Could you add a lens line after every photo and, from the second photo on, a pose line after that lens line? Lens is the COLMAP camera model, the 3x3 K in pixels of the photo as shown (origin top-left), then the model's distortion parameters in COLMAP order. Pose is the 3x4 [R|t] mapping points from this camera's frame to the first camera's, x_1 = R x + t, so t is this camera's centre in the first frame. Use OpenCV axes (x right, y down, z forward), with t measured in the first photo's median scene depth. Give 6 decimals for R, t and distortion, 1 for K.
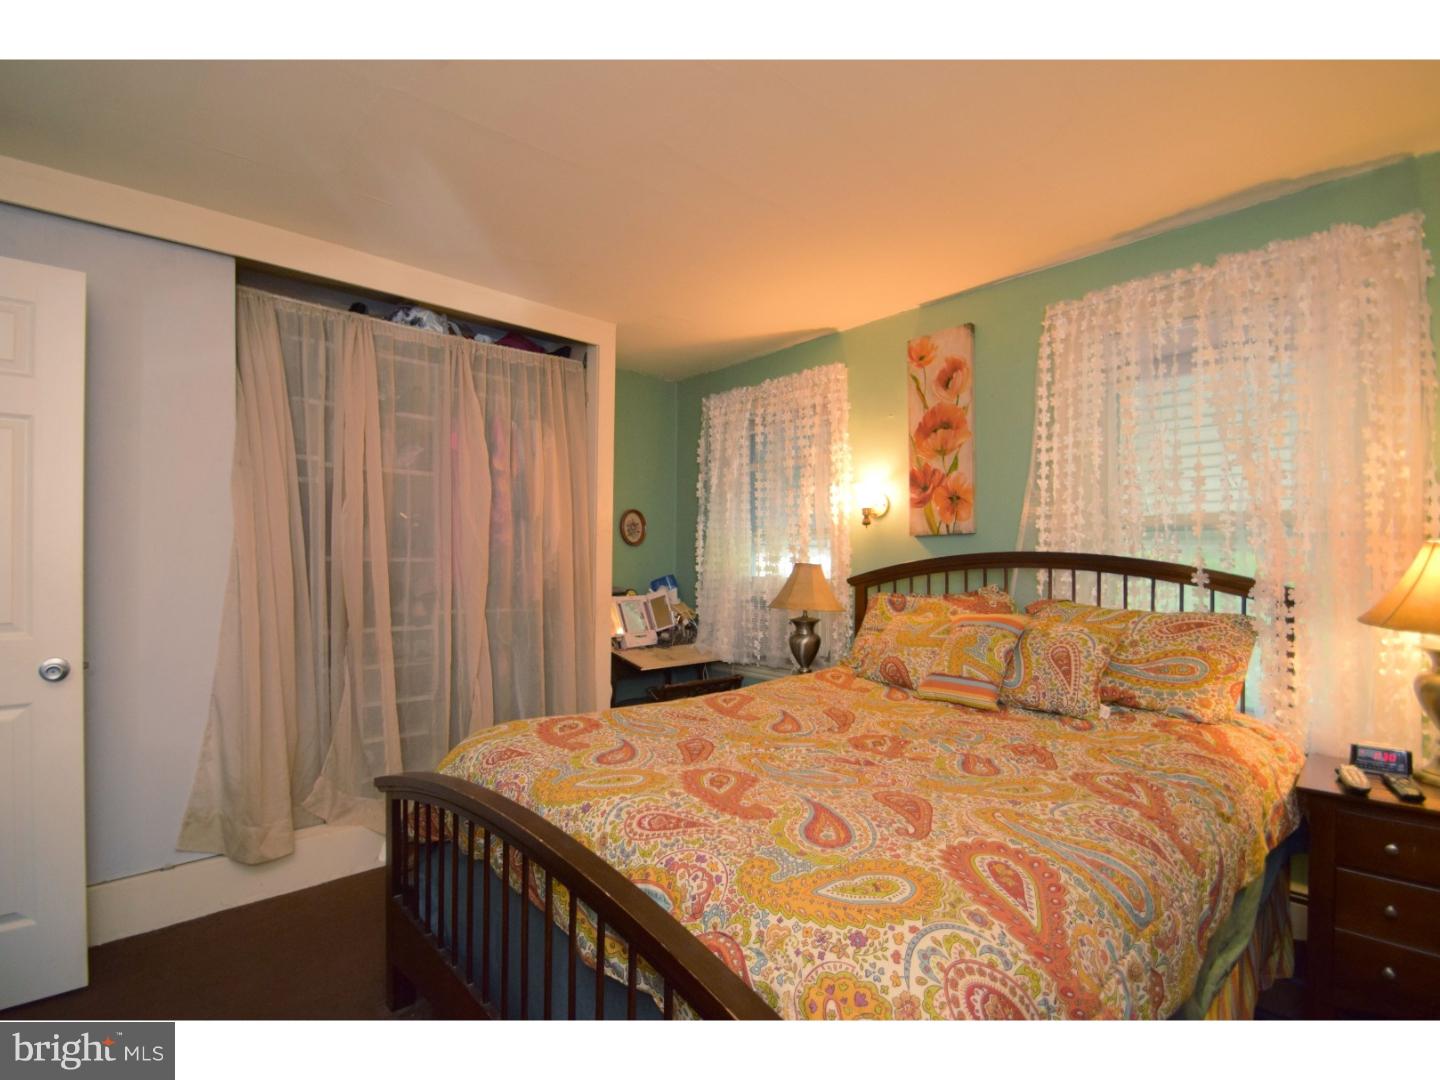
lens RADIAL K [[658.5, 0, 708.2], [0, 658.5, 558.6], [0, 0, 1]] dist [-0.001376, -0.000754]
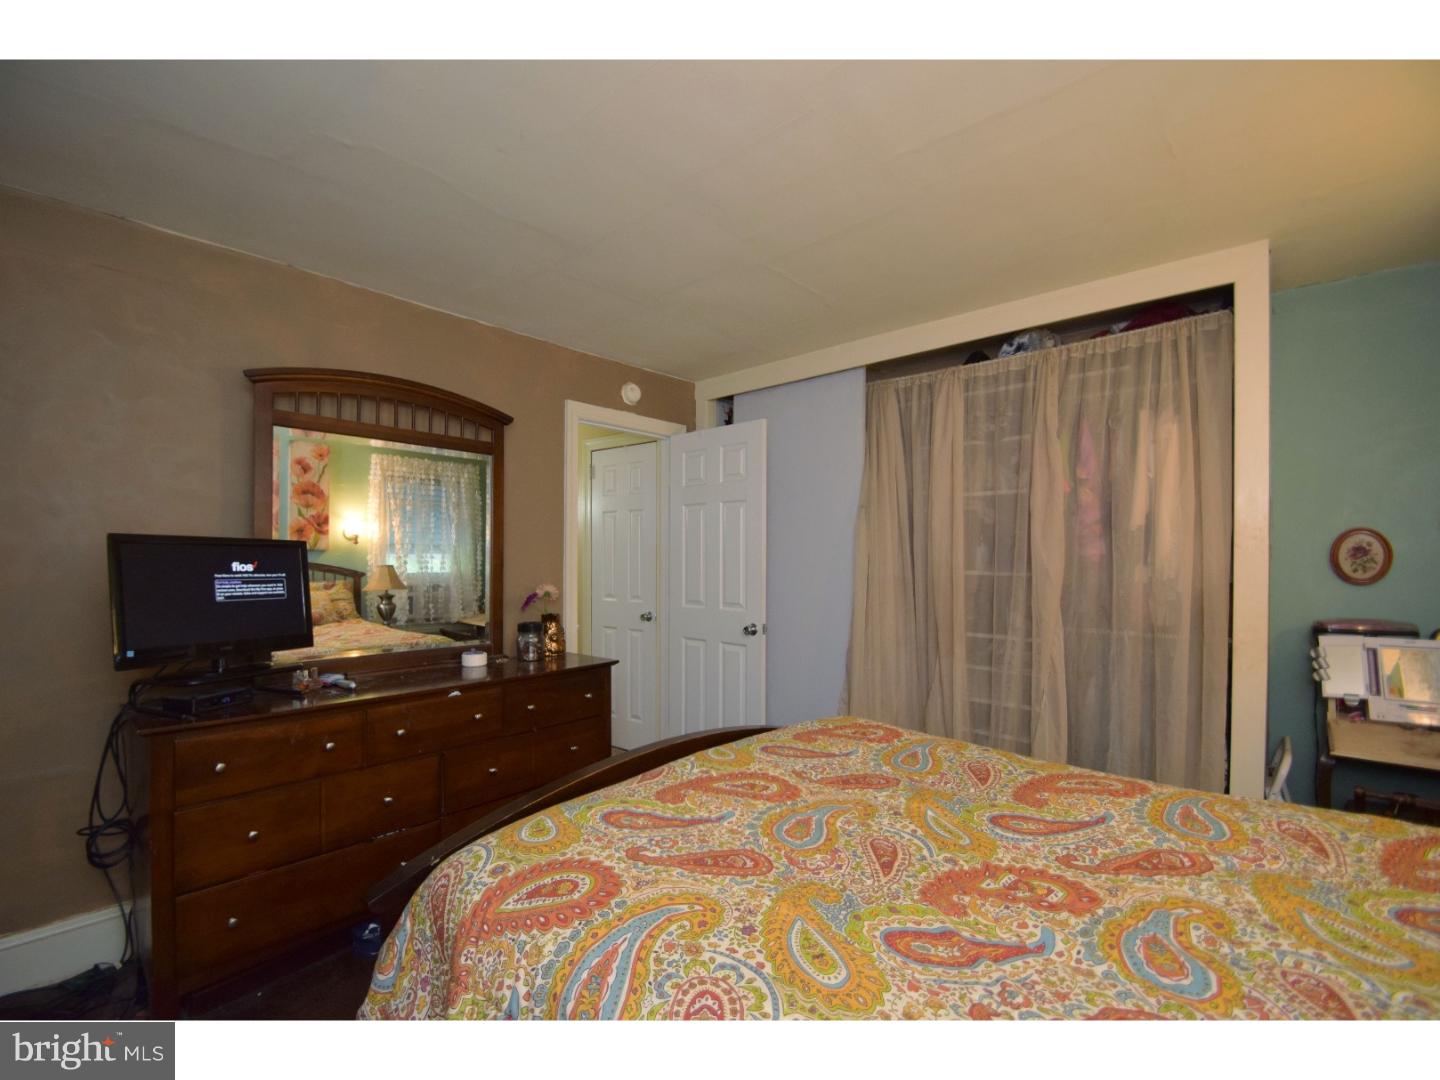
lens RADIAL K [[658.5, 0, 708.2], [0, 658.5, 558.6], [0, 0, 1]] dist [-0.001376, -0.000754]
pose [[0.104541, 0.000165, -0.994521, 1.375563], [-0.001870, 0.999998, -0.000031, -0.057758], [0.994519, 0.001863, 0.104541, 1.000165]]
